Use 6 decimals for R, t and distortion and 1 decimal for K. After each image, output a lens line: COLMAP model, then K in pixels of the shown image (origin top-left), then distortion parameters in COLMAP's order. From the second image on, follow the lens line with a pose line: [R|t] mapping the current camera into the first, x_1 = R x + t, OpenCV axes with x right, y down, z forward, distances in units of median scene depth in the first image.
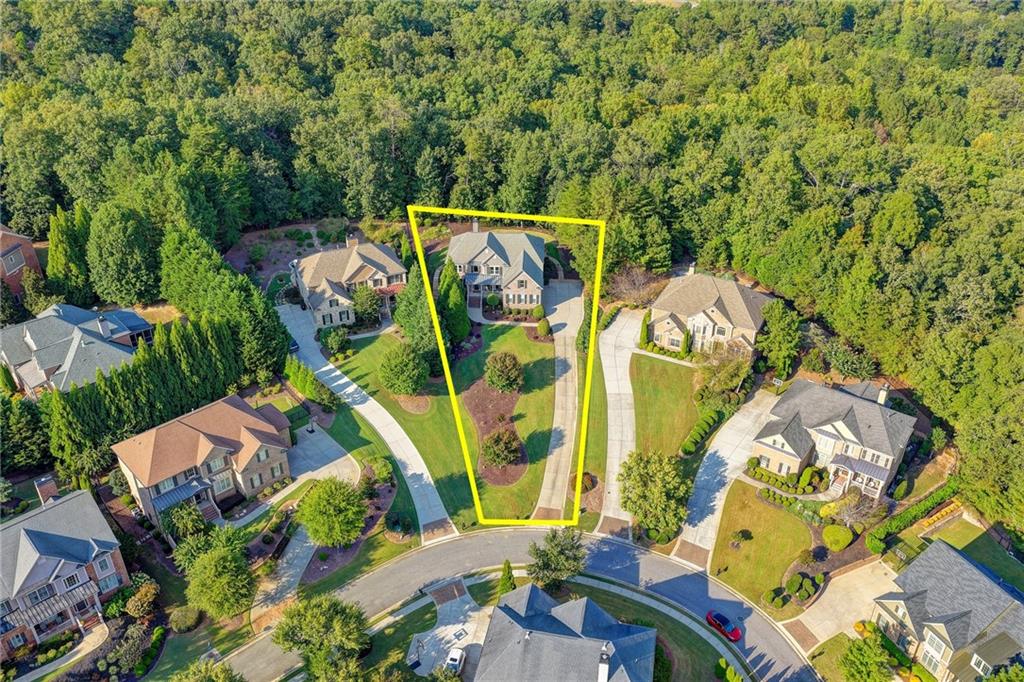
lens RADIAL K [[836.4, 0, 512.0], [0, 836.4, 341.0], [0, 0, 1]] dist [-0.007505, 0.002155]
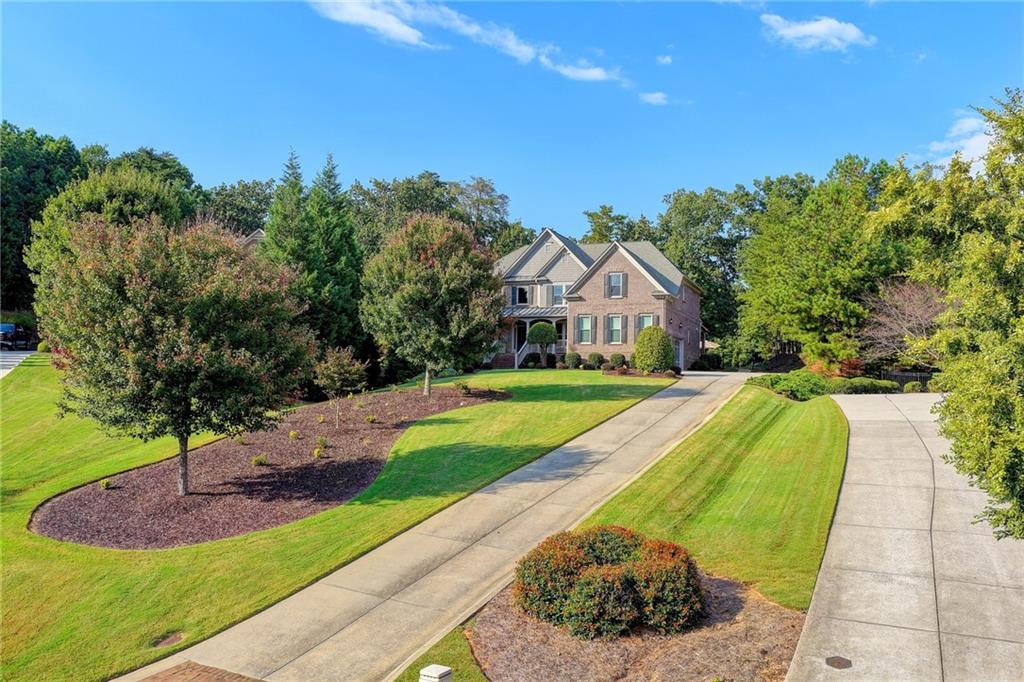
lens RADIAL K [[836.4, 0, 512.0], [0, 836.4, 341.0], [0, 0, 1]] dist [-0.007505, 0.002155]
pose [[0.948407, -0.009919, -0.316901, 0.086456], [-0.171944, 0.823674, -0.540367, 0.163781], [0.266383, 0.566977, 0.779473, 0.694809]]
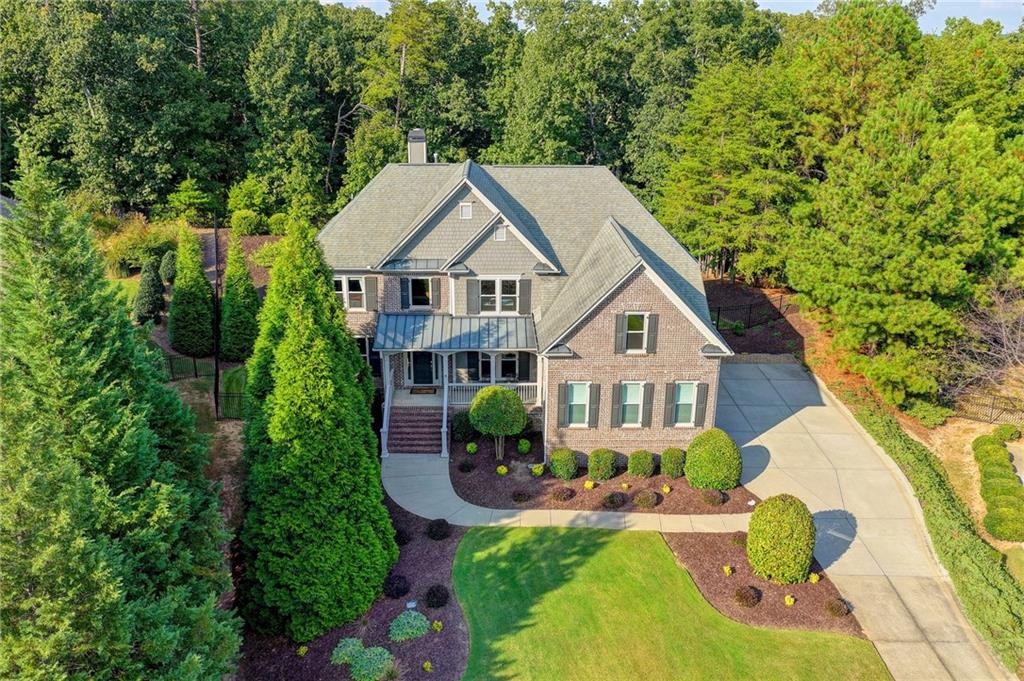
lens RADIAL K [[836.4, 0, 512.0], [0, 836.4, 340.5], [0, 0, 1]] dist [-0.007505, 0.002155]
pose [[0.997508, -0.017997, 0.068214, -0.033909], [0.032191, 0.976498, -0.213111, -0.020899], [-0.062775, 0.214776, 0.974644, 0.780009]]
